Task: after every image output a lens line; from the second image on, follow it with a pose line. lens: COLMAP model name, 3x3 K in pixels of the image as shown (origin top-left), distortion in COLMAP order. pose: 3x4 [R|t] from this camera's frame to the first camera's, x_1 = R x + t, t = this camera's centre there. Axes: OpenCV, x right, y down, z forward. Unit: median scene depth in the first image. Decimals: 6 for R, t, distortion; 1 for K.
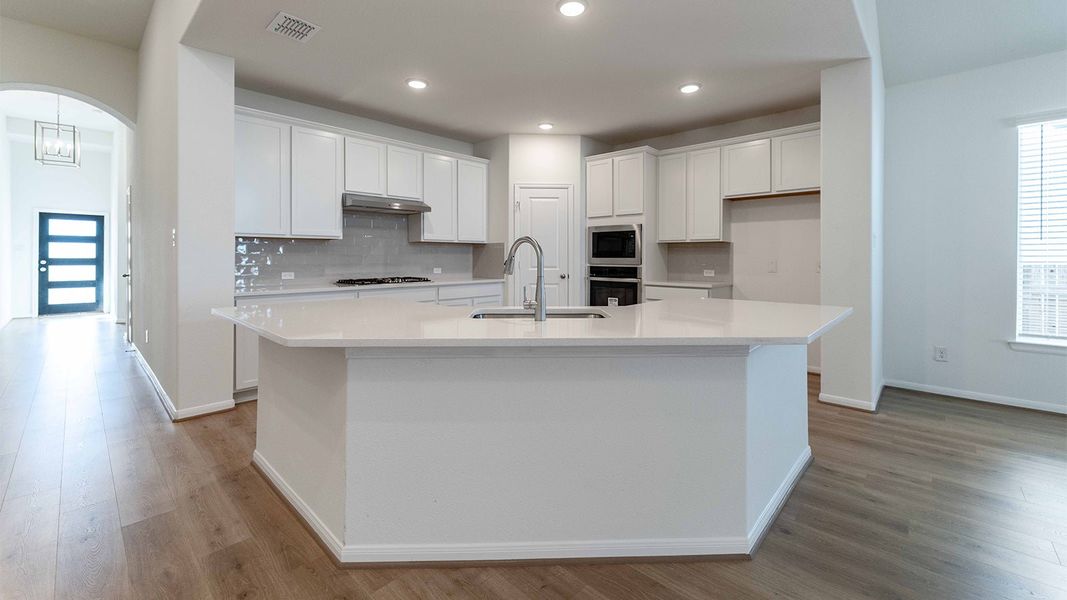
lens RADIAL K [[427.8, 0, 532.6], [0, 427.8, 258.2], [0, 0, 1]] dist [-0.000612, -0.000087]
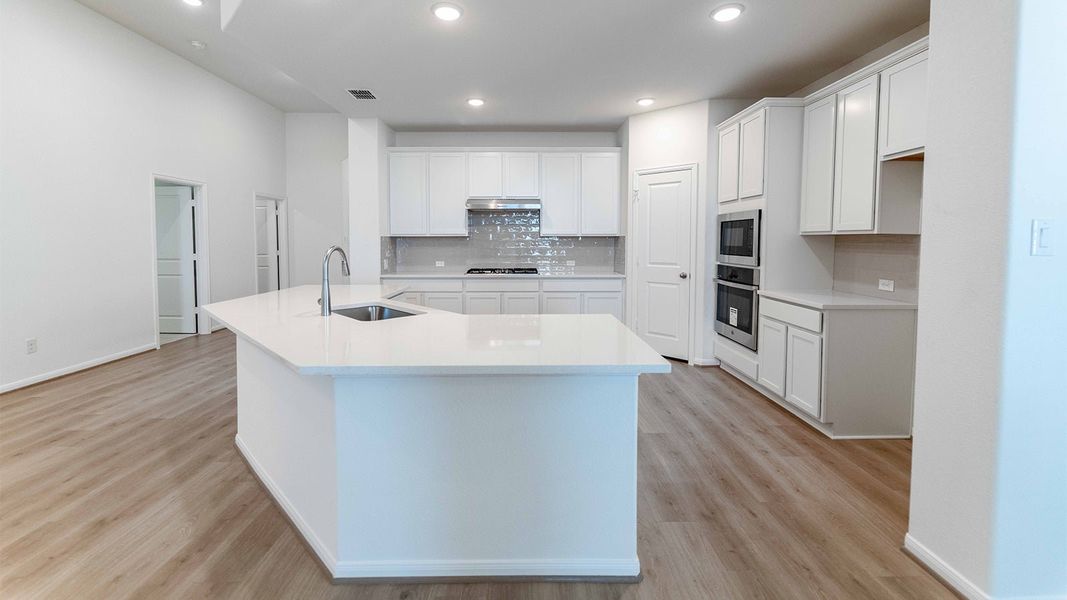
lens RADIAL K [[427.8, 0, 532.6], [0, 427.8, 258.2], [0, 0, 1]] dist [-0.000612, -0.000087]
pose [[0.693452, 0.030681, -0.719849, 0.490613], [-0.003275, 0.999217, 0.039434, -0.024973], [0.720495, -0.024989, 0.693010, 0.222694]]
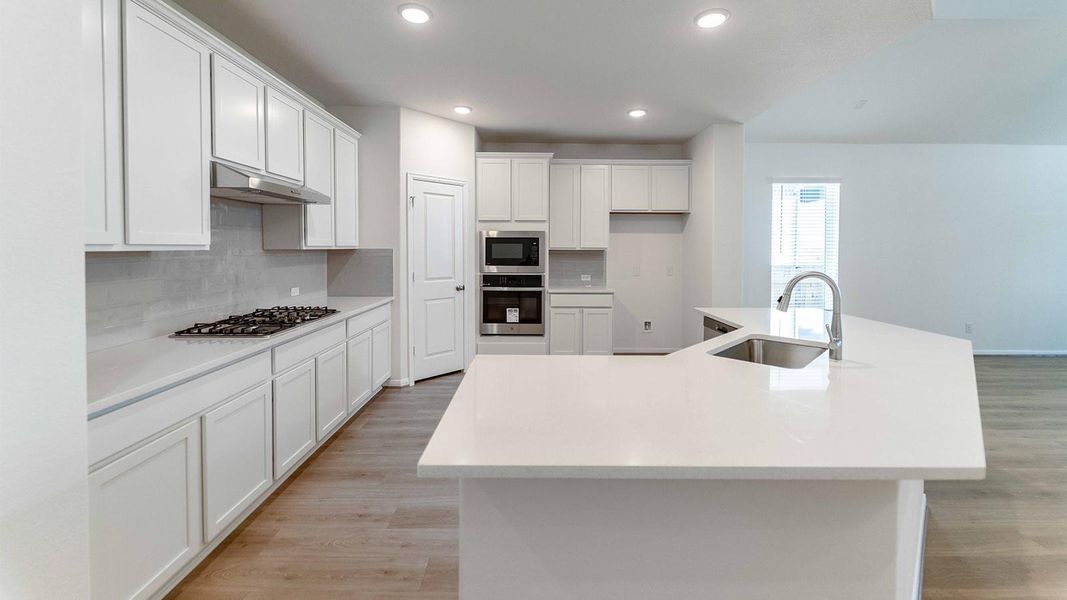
lens RADIAL K [[427.8, 0, 532.6], [0, 427.8, 258.2], [0, 0, 1]] dist [-0.000612, -0.000087]
pose [[0.727322, -0.015453, 0.686122, -0.429623], [0.000493, 0.999758, 0.021994, -0.038563], [-0.686296, -0.015658, 0.727154, 0.292850]]
